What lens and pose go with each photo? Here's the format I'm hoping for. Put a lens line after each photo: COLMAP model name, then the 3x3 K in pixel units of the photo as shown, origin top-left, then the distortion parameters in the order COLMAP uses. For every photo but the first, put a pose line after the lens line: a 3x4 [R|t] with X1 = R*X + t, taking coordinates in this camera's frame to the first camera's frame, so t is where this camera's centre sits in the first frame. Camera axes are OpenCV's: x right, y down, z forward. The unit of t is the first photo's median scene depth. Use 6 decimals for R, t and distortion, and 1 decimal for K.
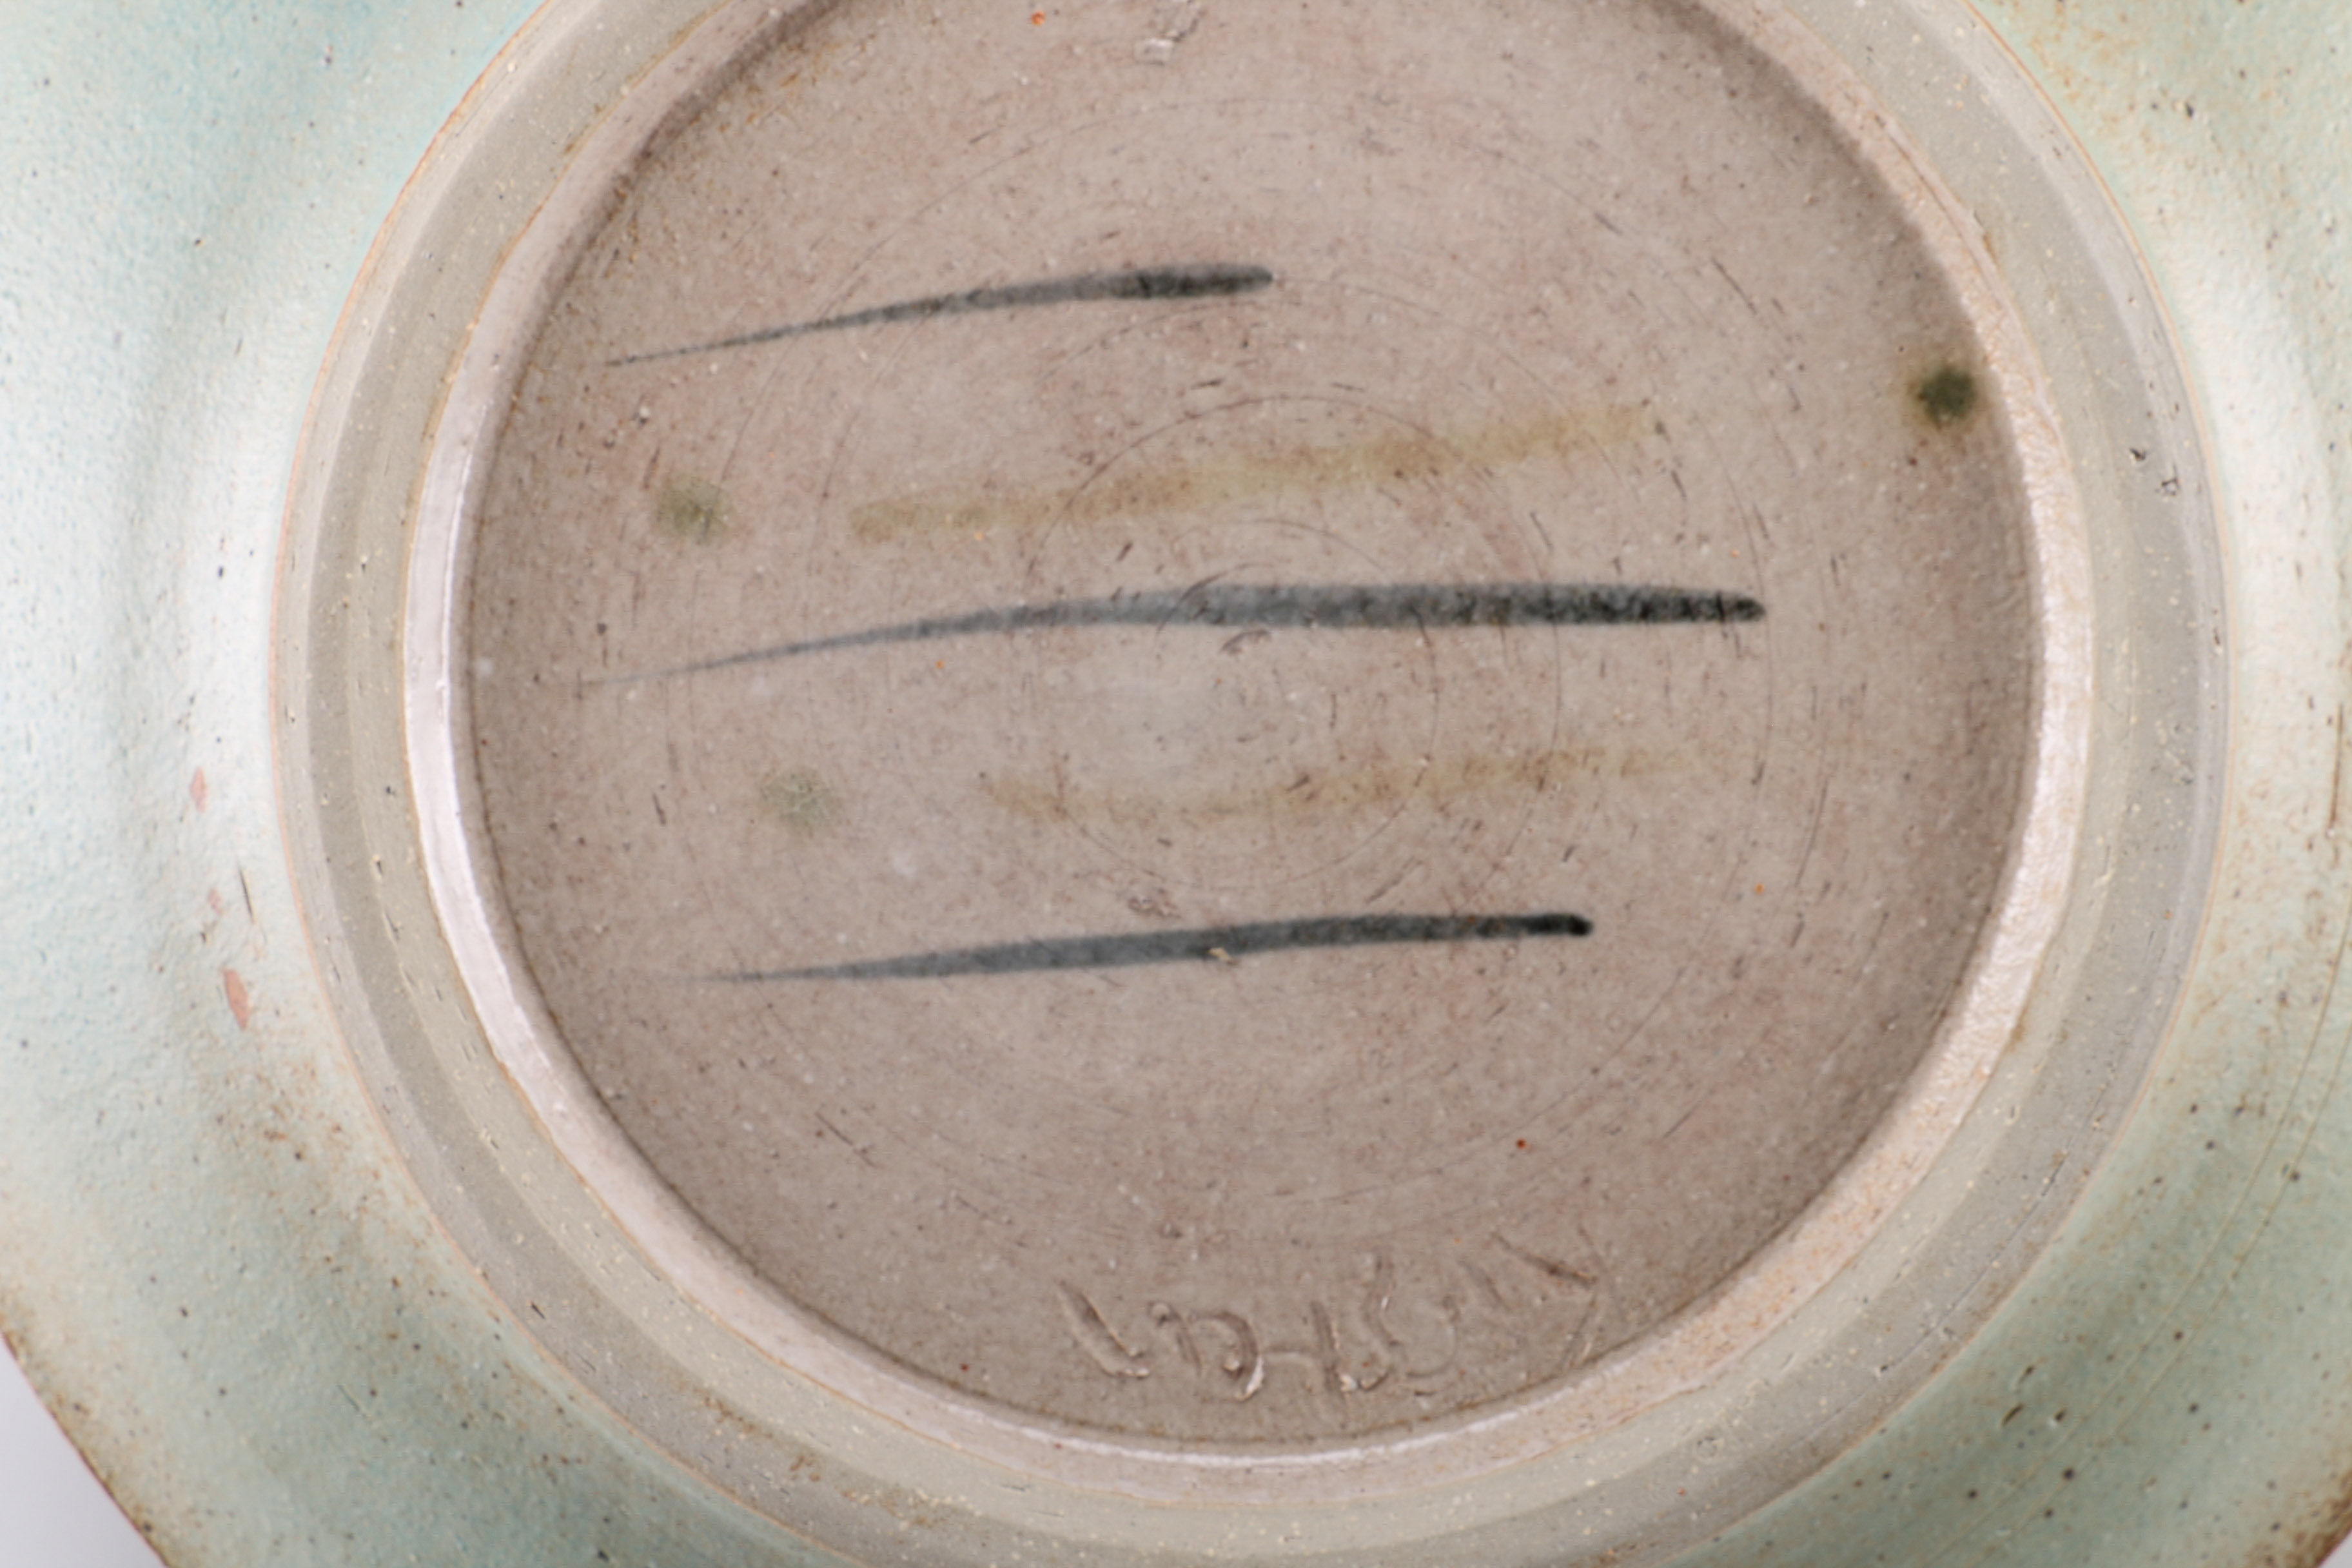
lens RADIAL K [[4349.4, 0, 1161.6], [0, 4349.4, 788.1], [0, 0, 1]] dist [-0.007539, 0.000000]
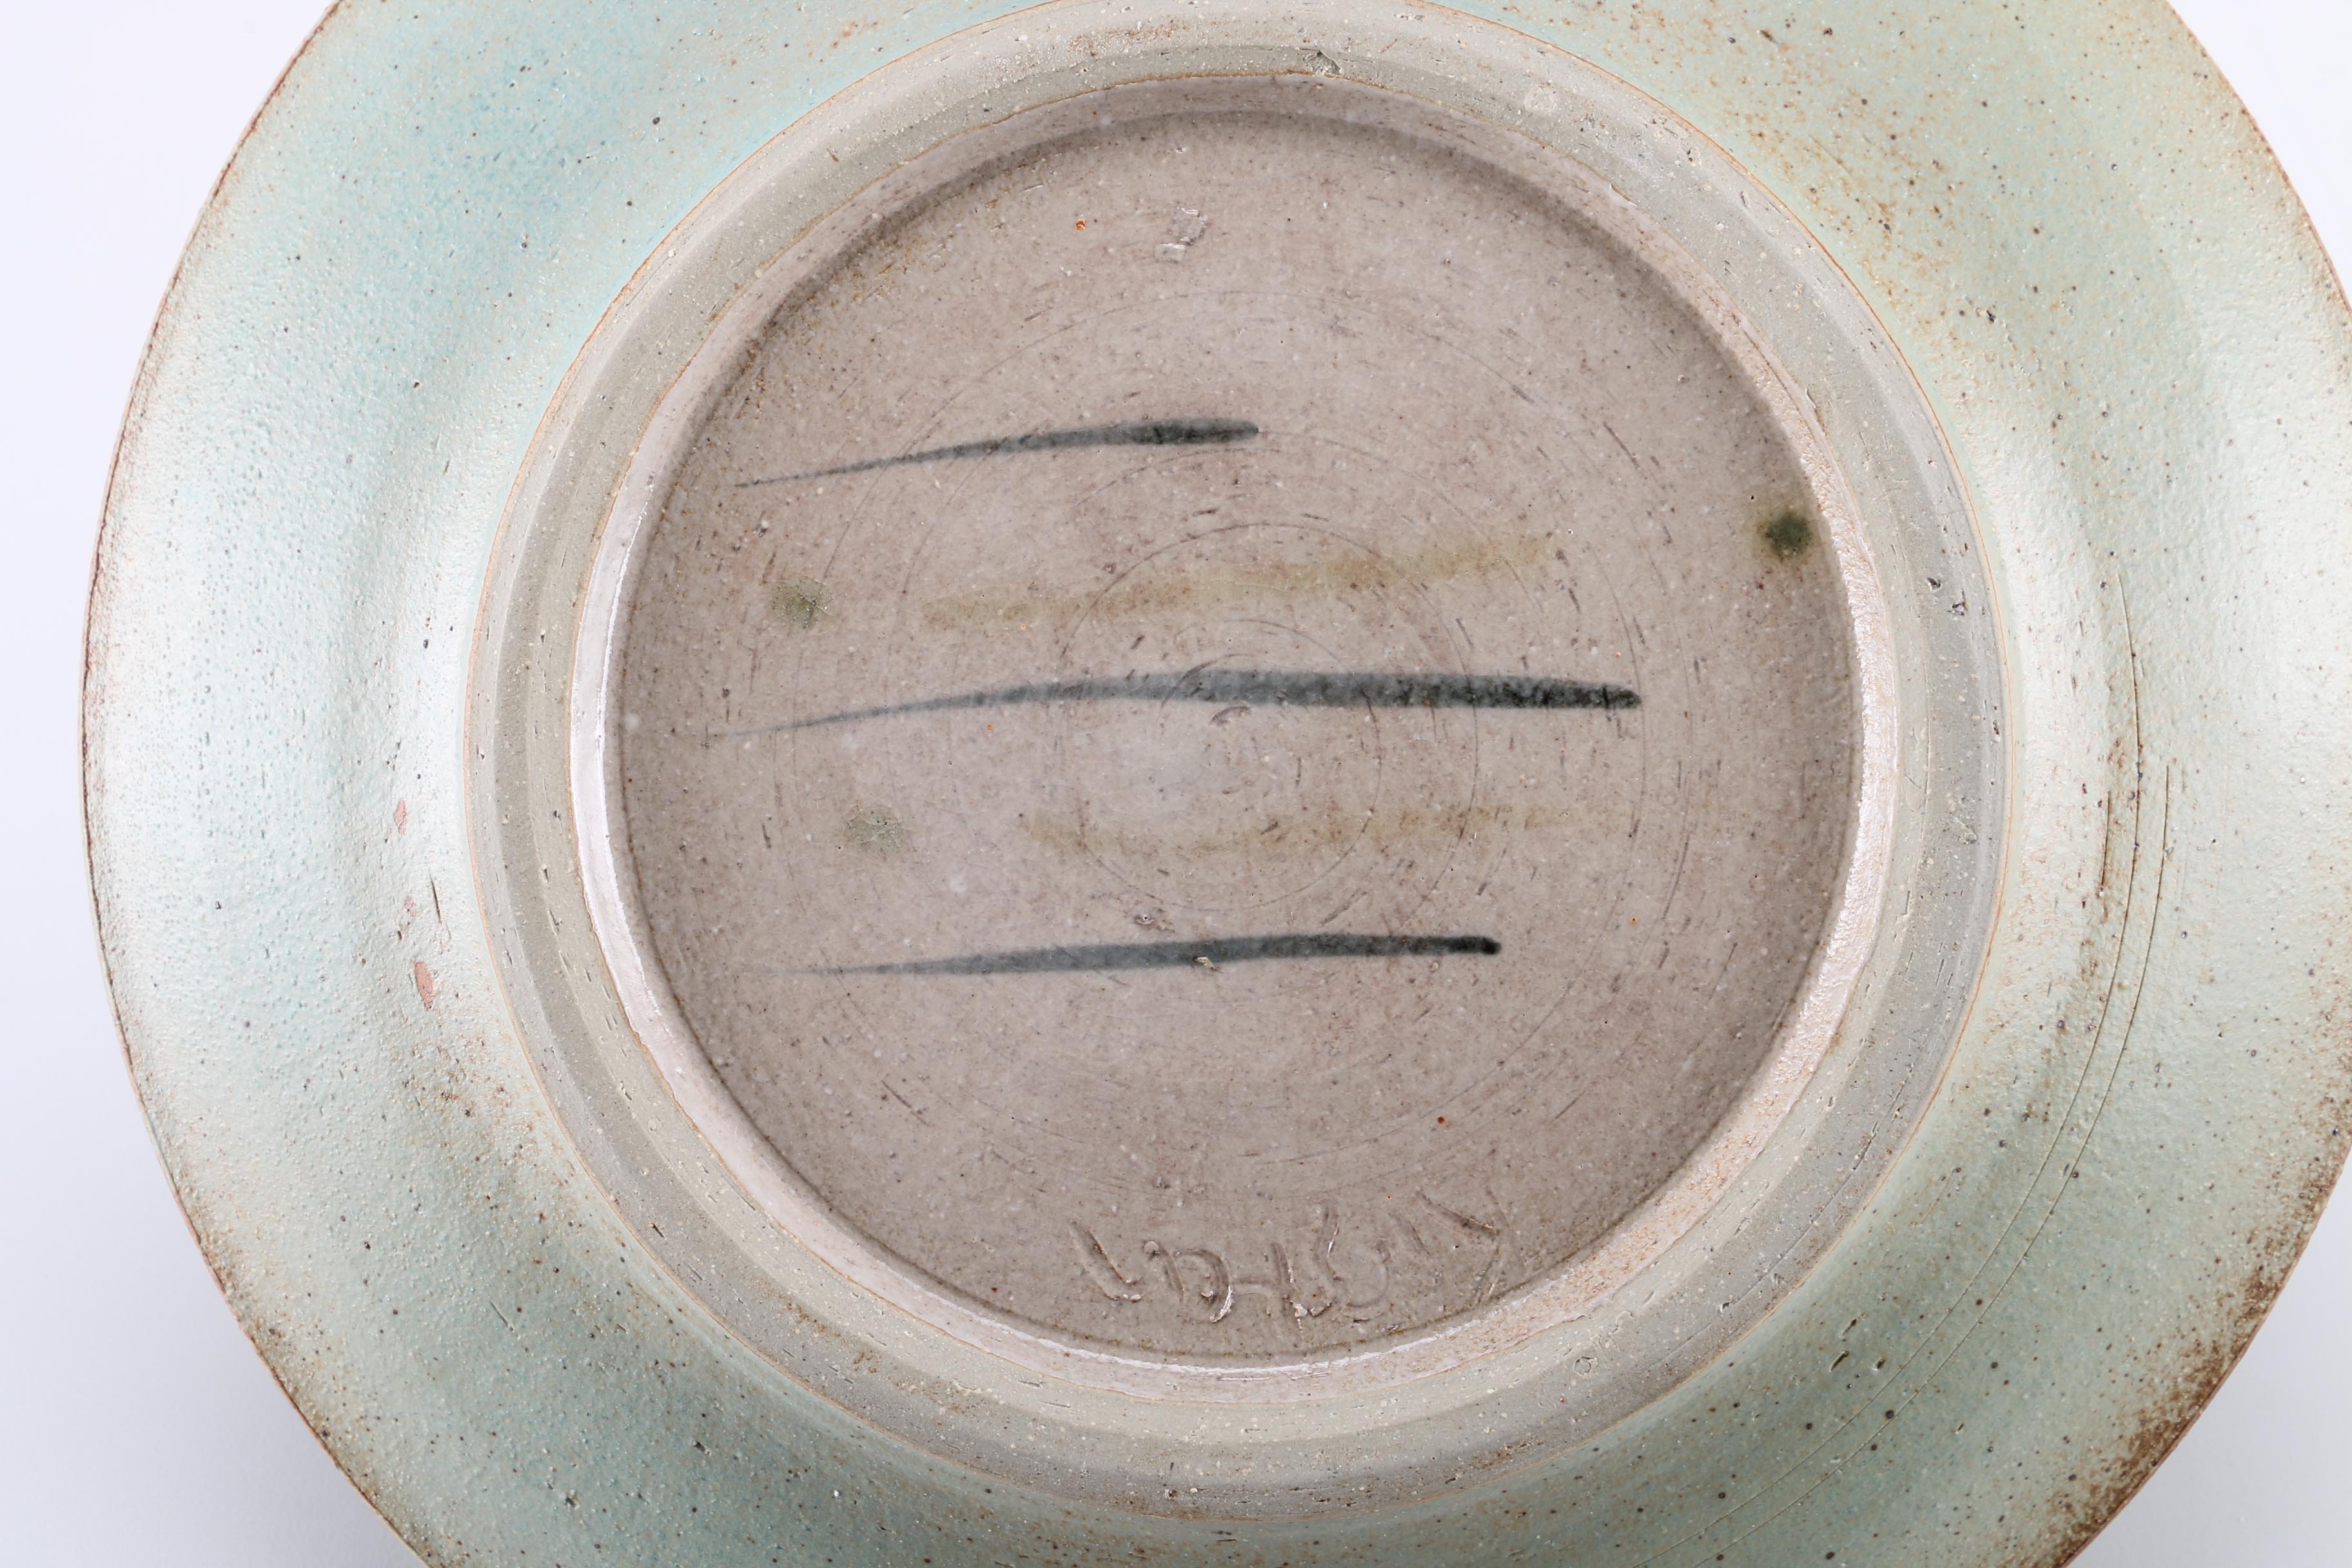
lens RADIAL K [[5157.3, 0, 1179.1], [0, 5157.3, 784.4], [0, 0, 1]] dist [0.051570, 0.000000]
pose [[0.999386, 0.024235, -0.025310, 0.042623], [-0.025910, 0.997342, -0.068095, 0.089173], [0.023593, 0.068709, 0.997358, -0.499717]]
